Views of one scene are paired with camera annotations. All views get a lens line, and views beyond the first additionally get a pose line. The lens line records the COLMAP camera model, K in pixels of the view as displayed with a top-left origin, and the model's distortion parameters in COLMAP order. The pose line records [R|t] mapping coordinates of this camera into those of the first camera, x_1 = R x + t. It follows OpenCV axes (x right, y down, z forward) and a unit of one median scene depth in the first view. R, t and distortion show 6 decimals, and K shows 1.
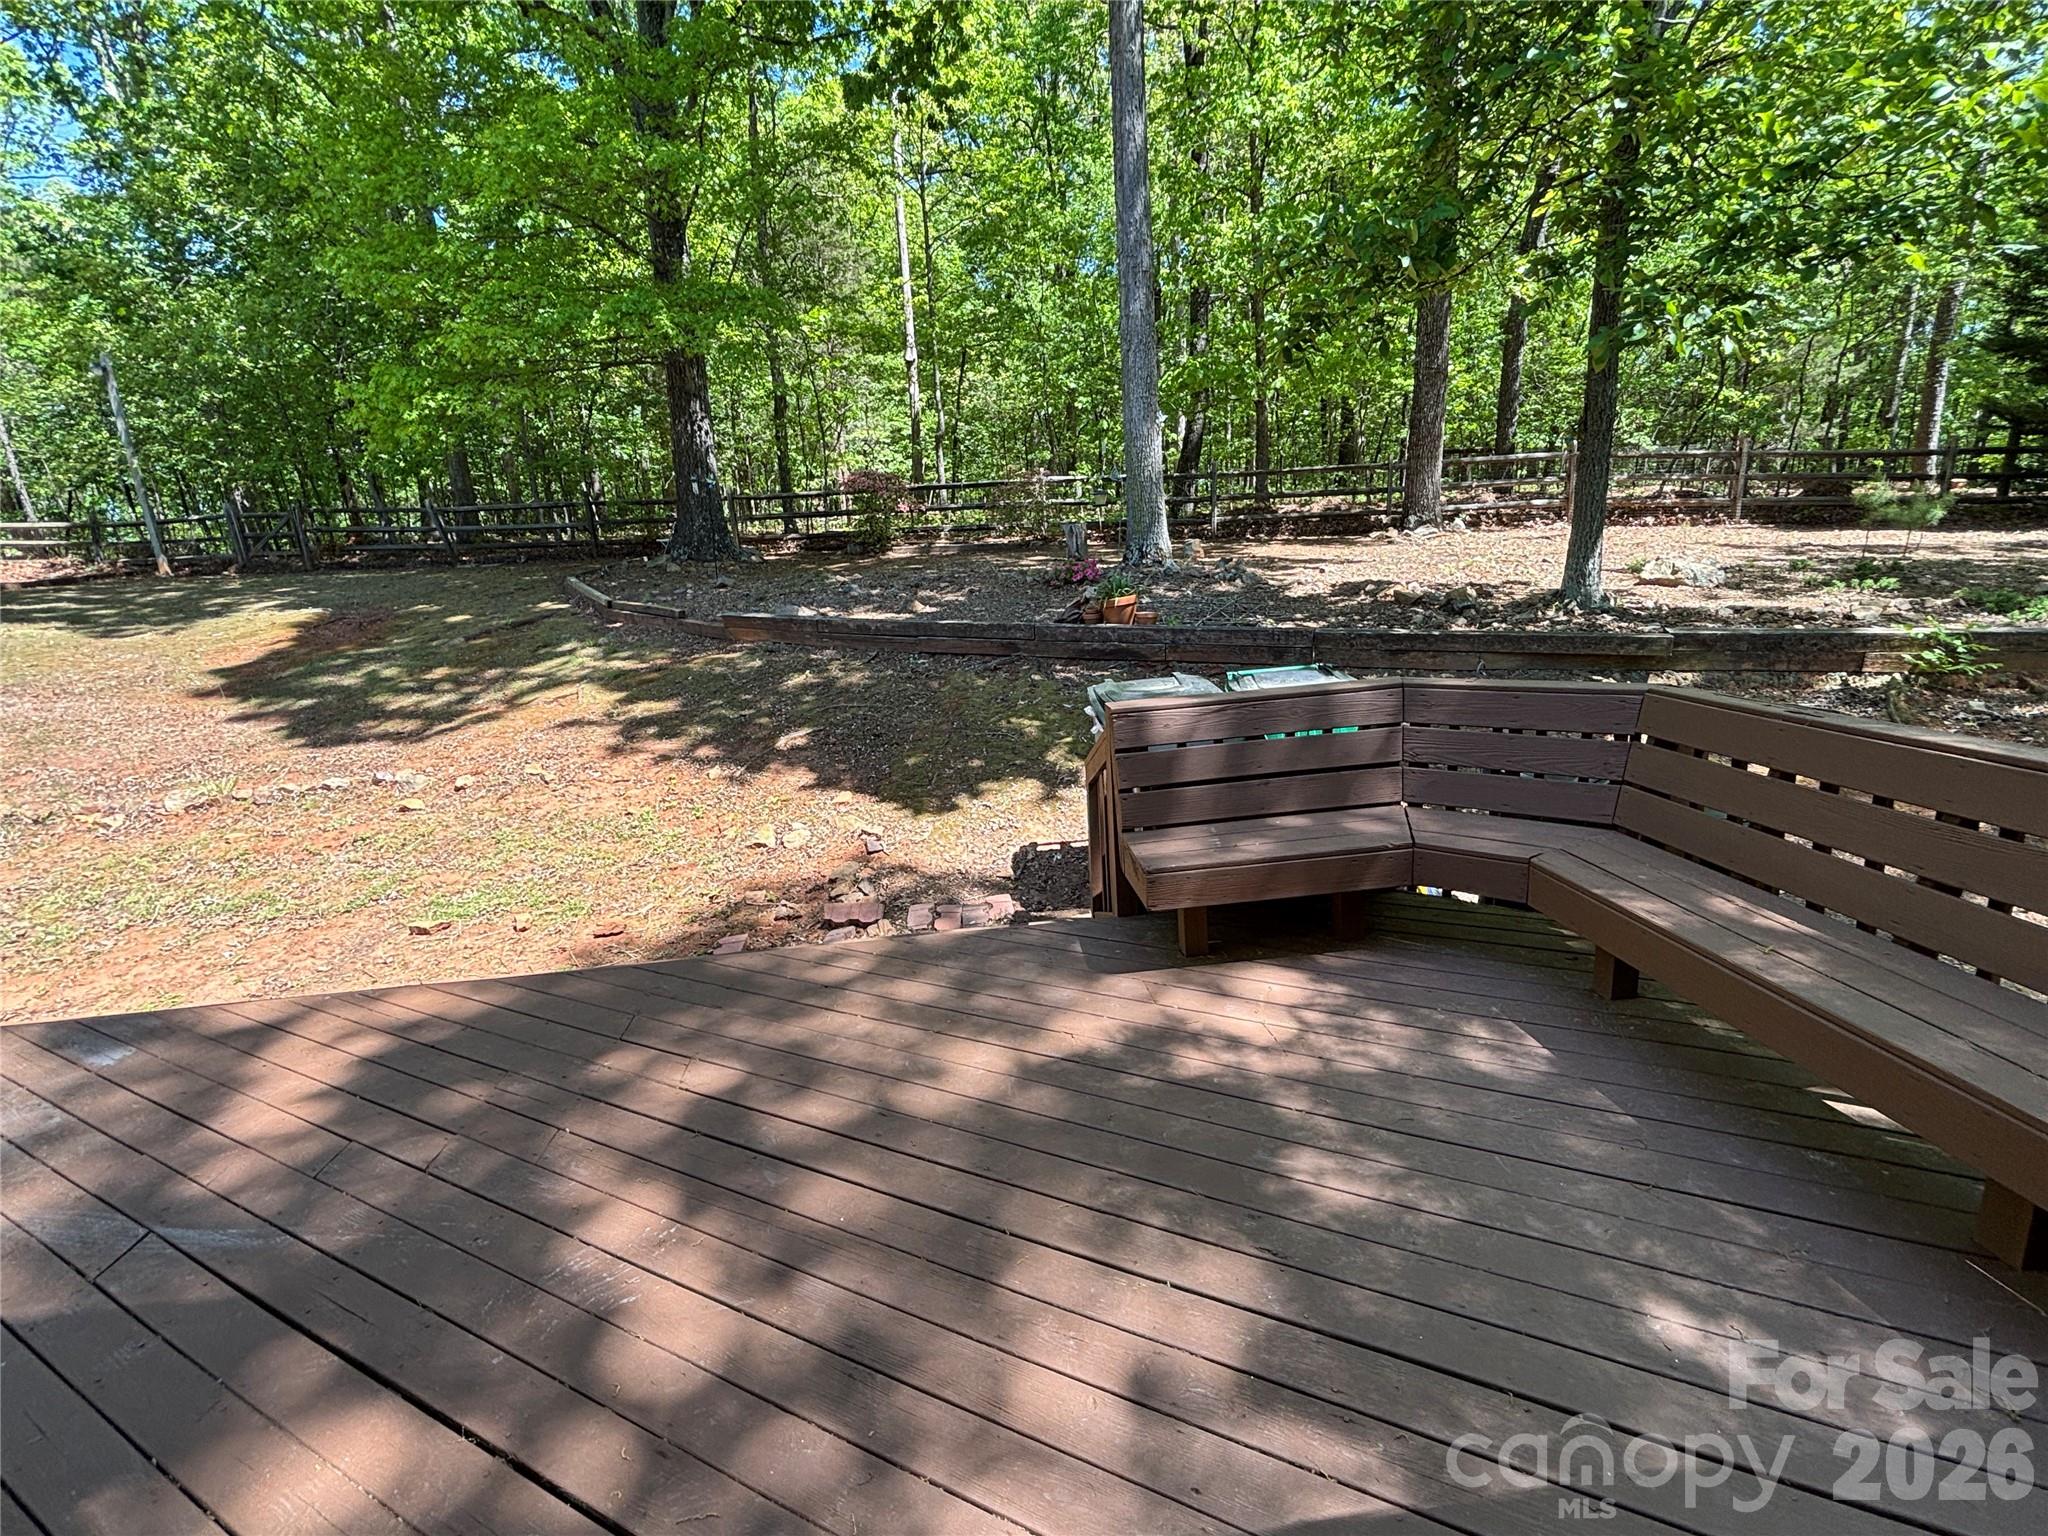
lens RADIAL K [[960.6, 0, 1029.3], [0, 960.6, 771.0], [0, 0, 1]] dist [-0.001366, 0.019203]
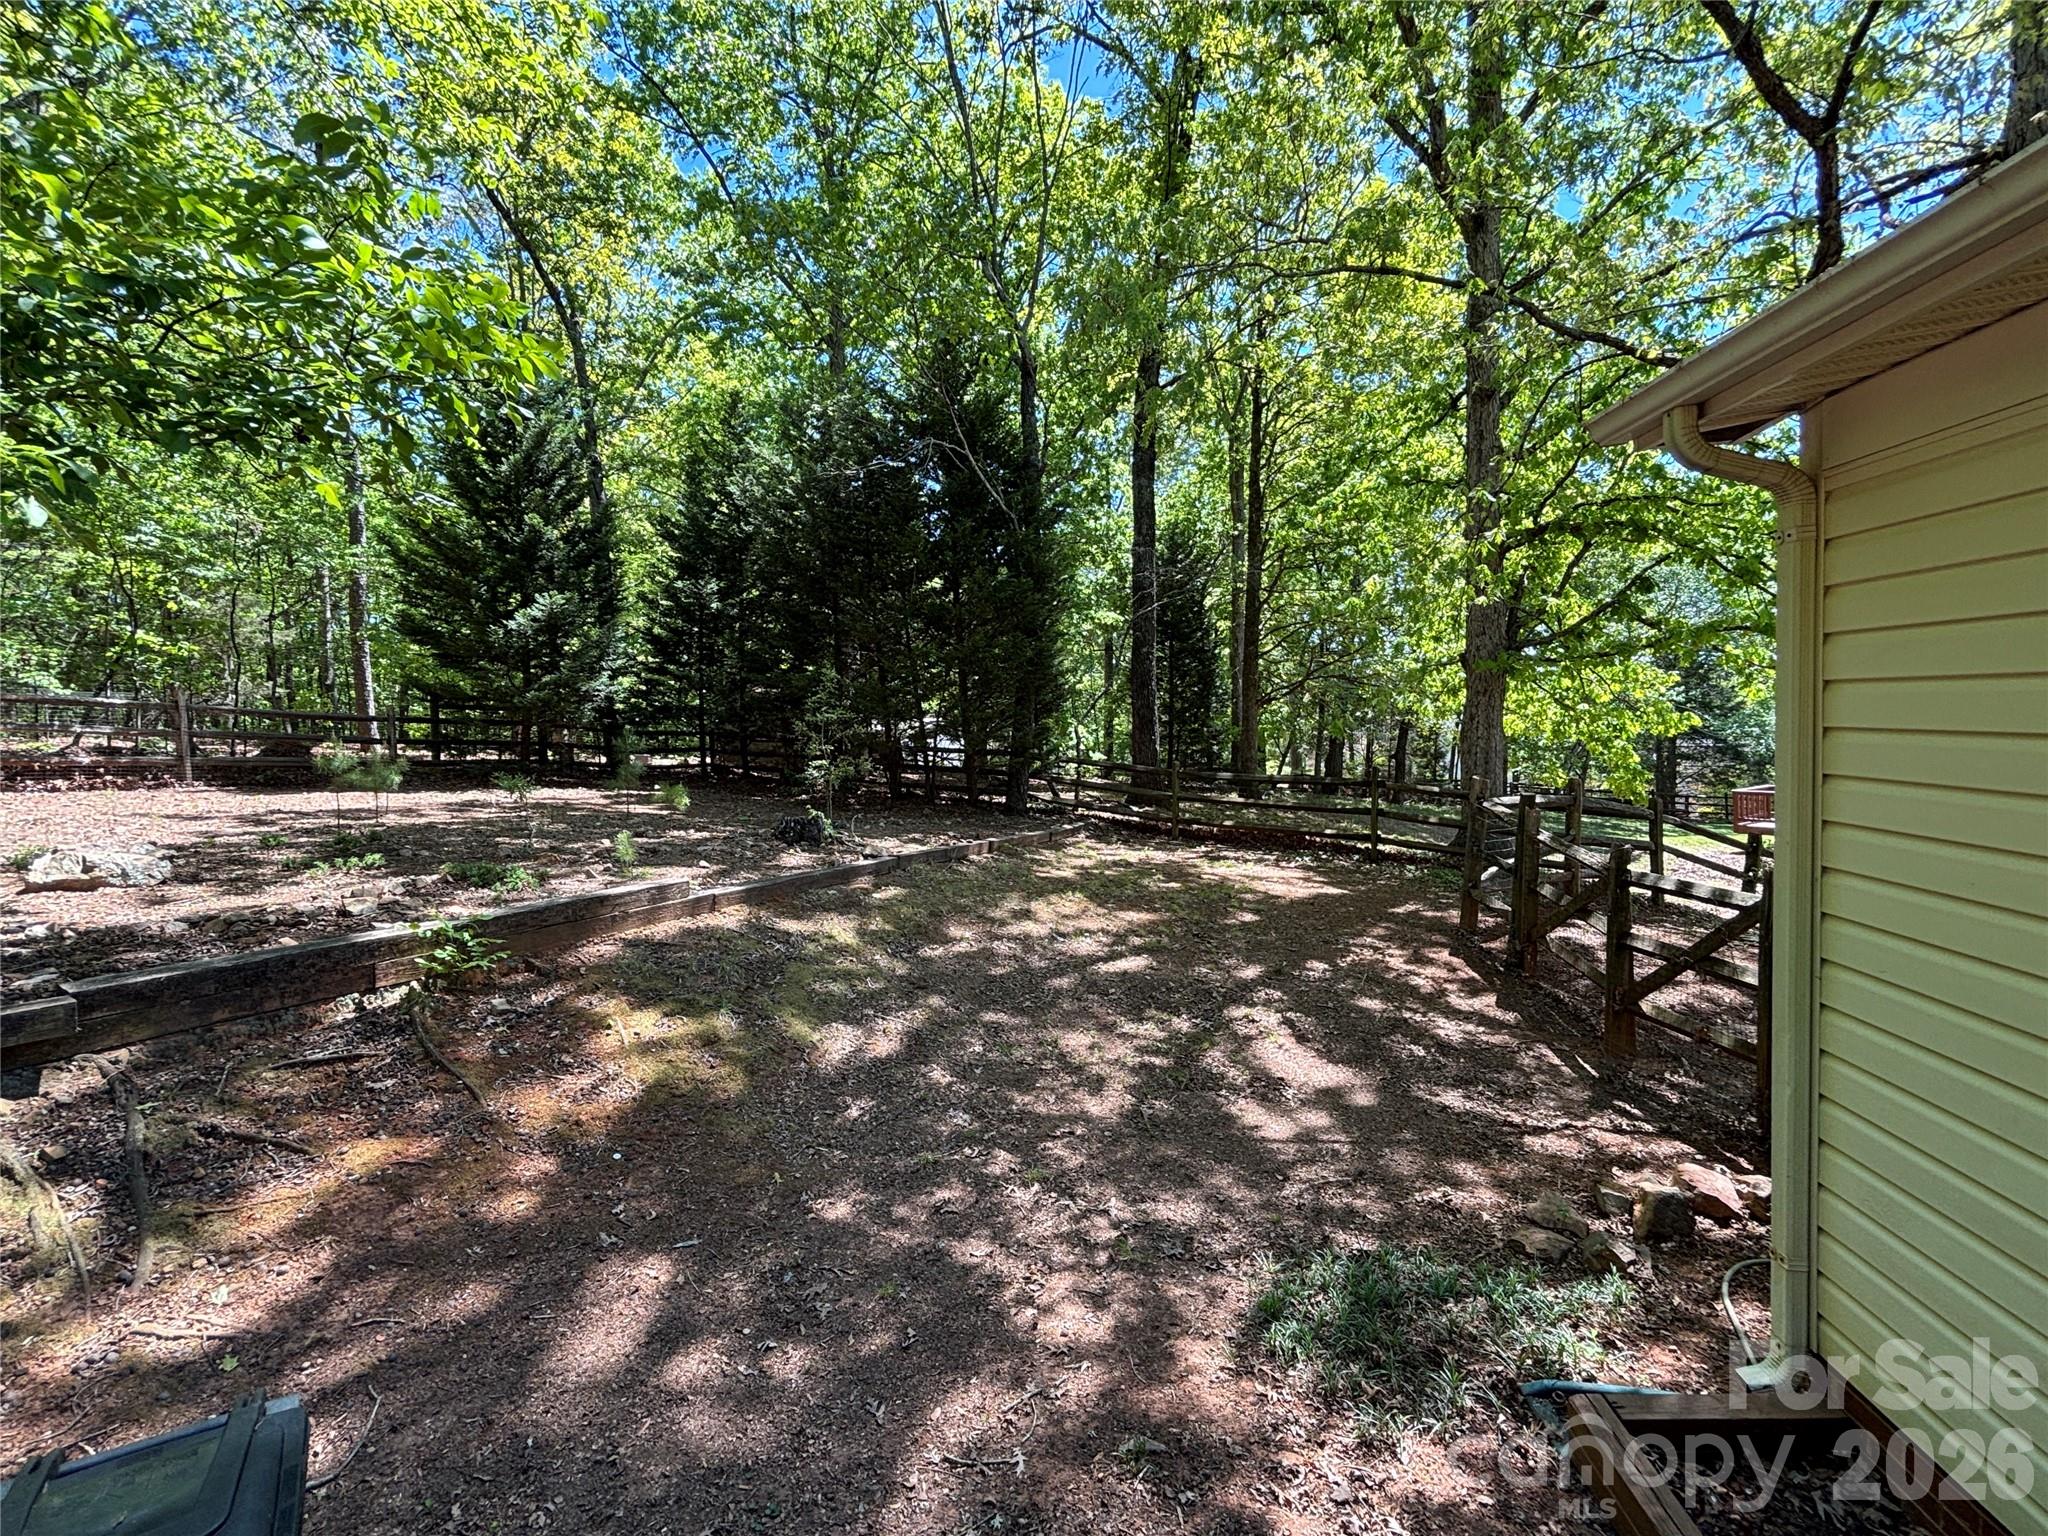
lens RADIAL K [[909.9, 0, 1024.0], [0, 909.9, 768.0], [0, 0, 1]] dist [-0.001527, -0.004394]
pose [[0.219030, -0.003338, 0.975712, 0.181985], [0.249156, 0.967033, -0.052623, -0.072560], [-0.943370, 0.254631, 0.212641, 0.214534]]
